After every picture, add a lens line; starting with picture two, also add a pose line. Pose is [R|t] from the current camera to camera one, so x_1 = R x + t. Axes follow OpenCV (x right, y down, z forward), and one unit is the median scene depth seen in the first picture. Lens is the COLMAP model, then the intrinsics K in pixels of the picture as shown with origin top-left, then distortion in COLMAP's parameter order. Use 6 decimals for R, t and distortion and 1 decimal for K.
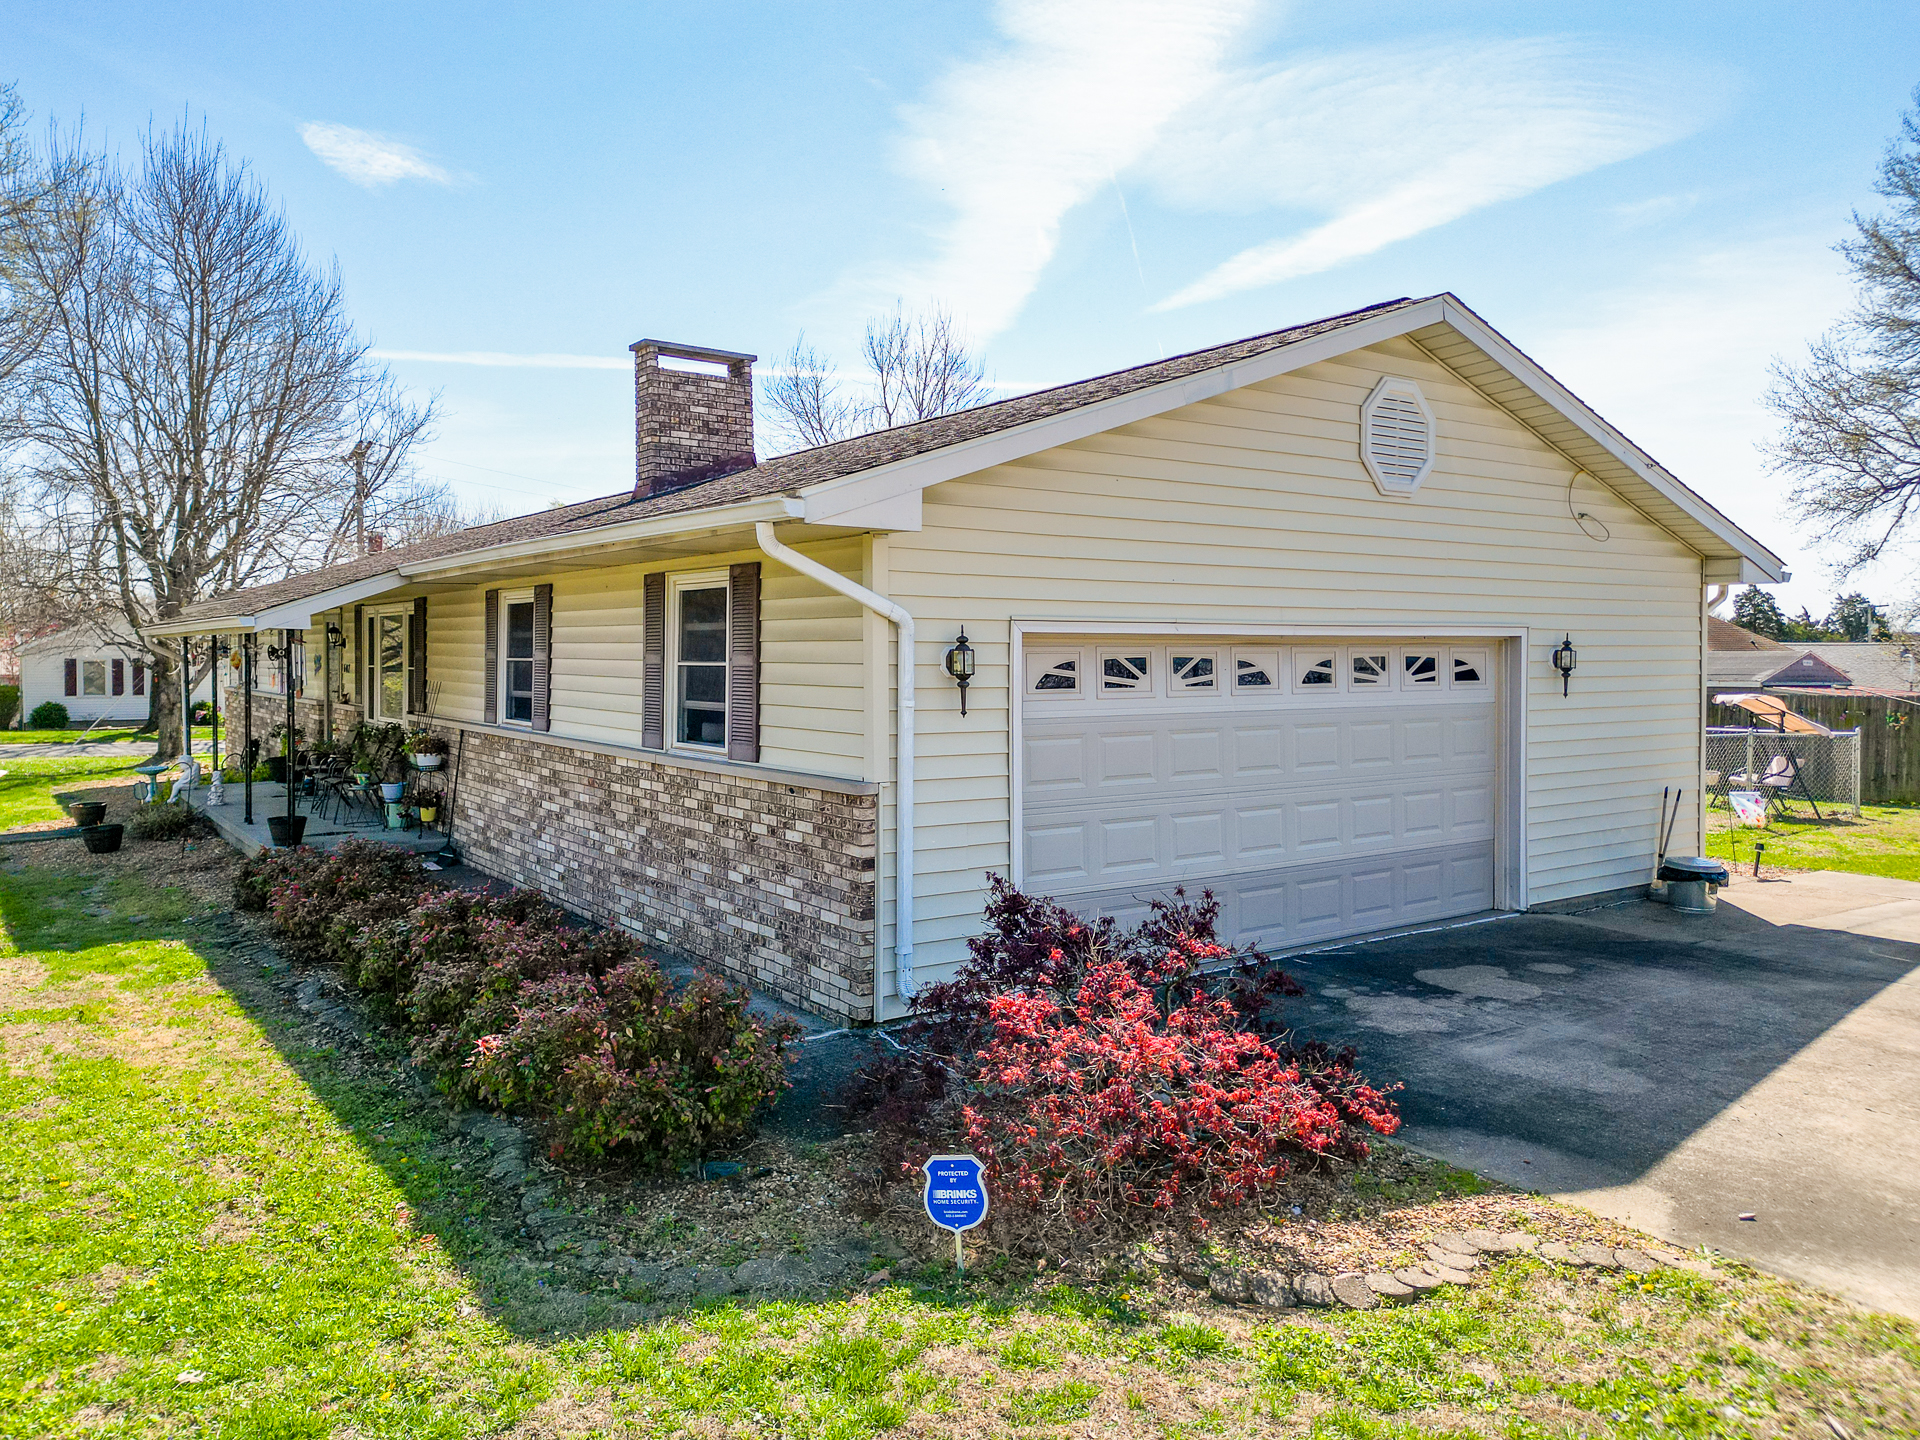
lens RADIAL K [[1357.4, 0, 967.9], [0, 1357.4, 697.2], [0, 0, 1]] dist [0.157363, -0.171637]
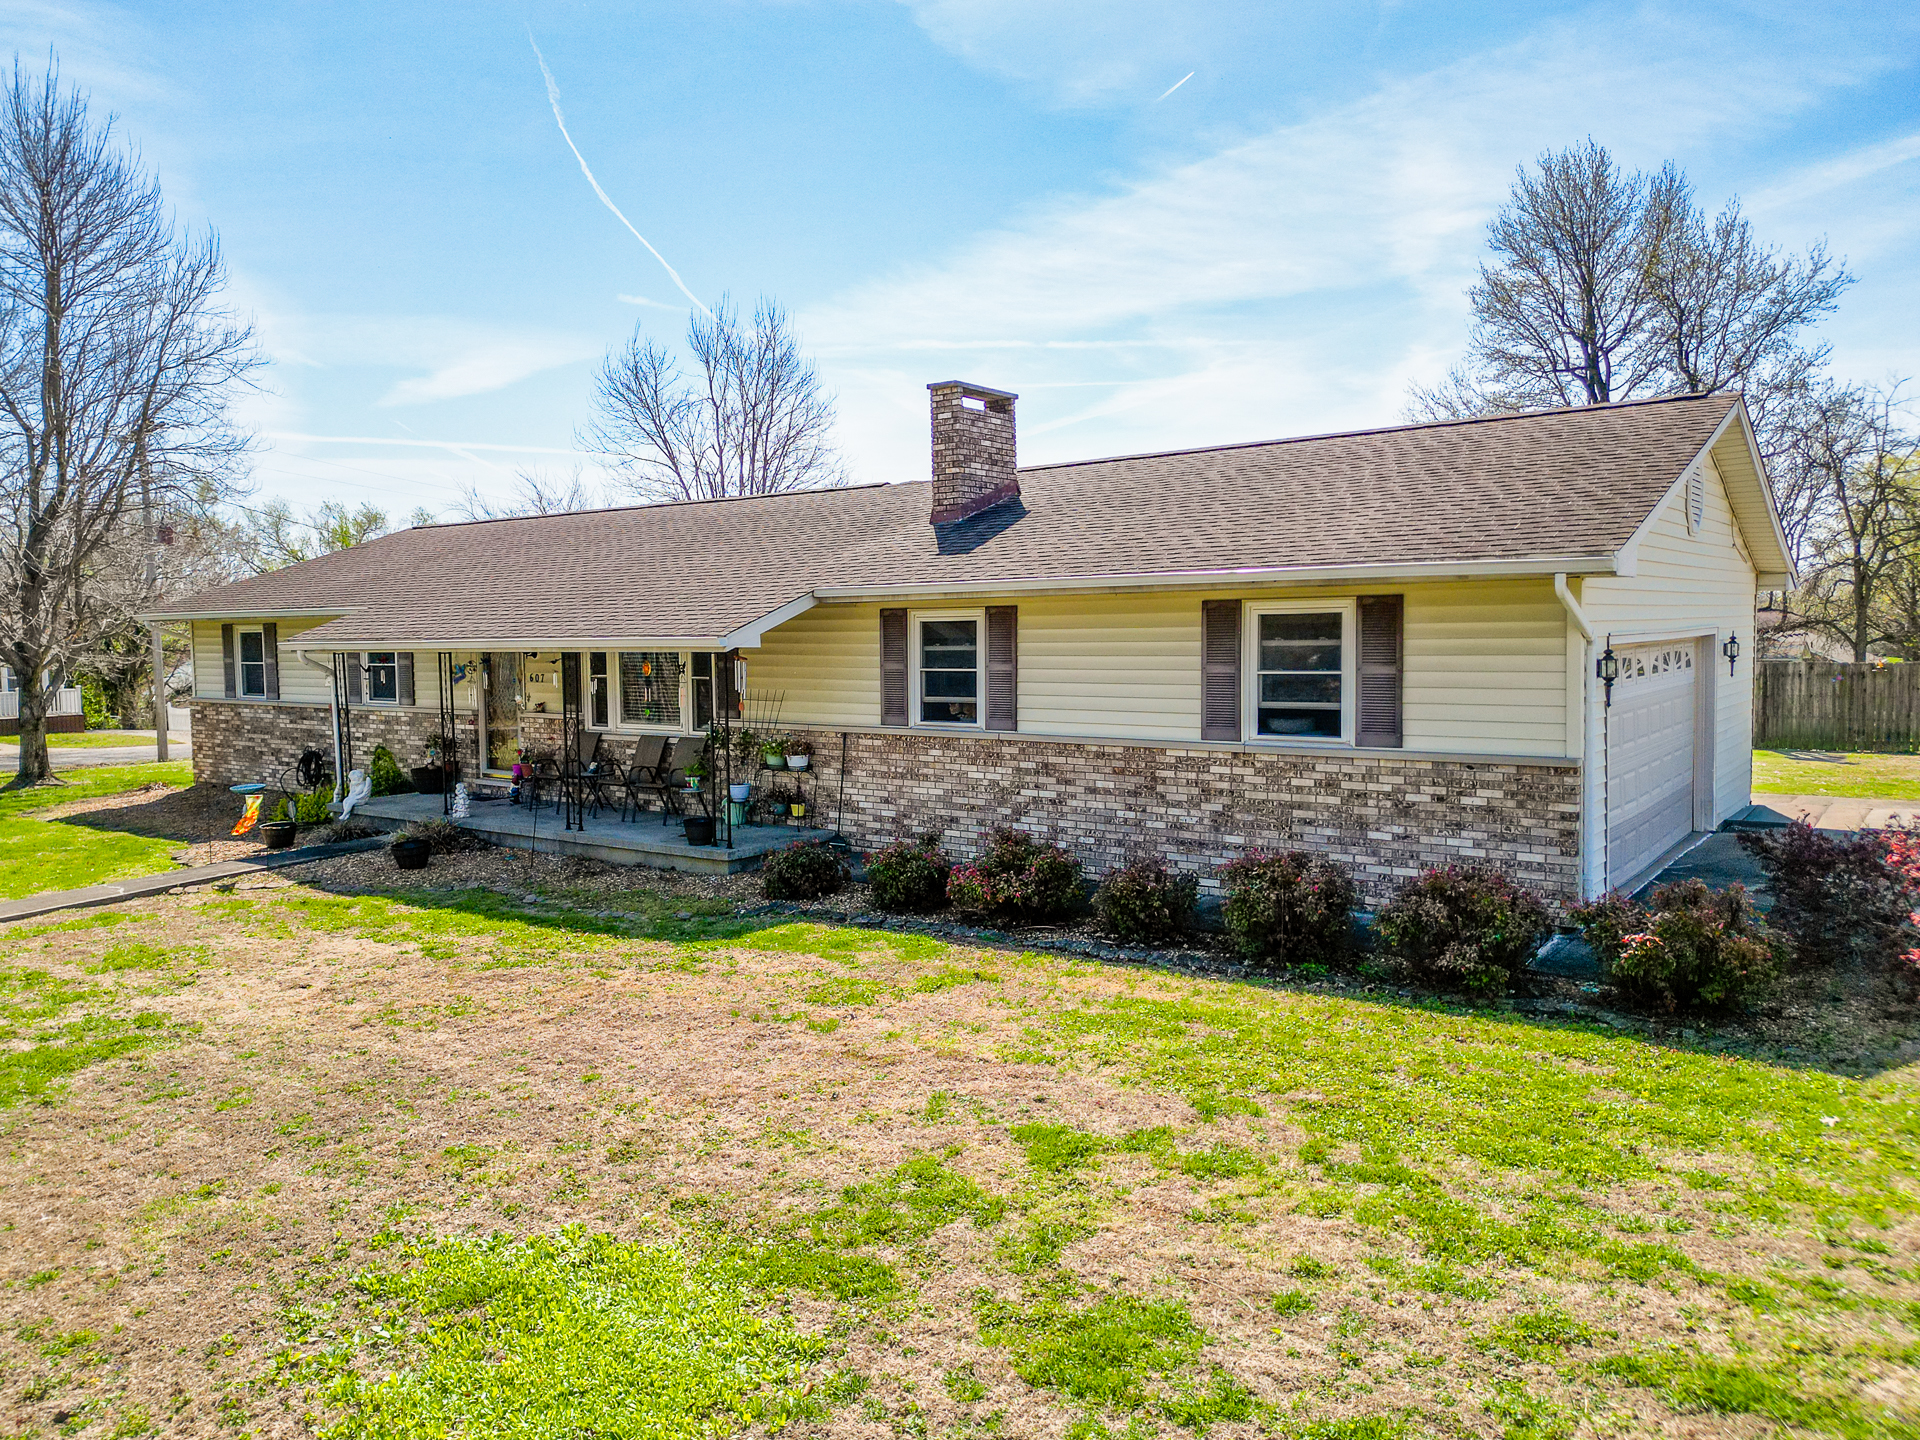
lens RADIAL K [[1359.0, 0, 960.0], [0, 1359.0, 720.0], [0, 0, 1]] dist [0.051093, -0.050468]
pose [[0.958018, -0.037538, 0.284239, -0.806619], [0.028108, 0.998913, 0.037183, -0.034255], [-0.285325, -0.027633, 0.958032, -0.117600]]
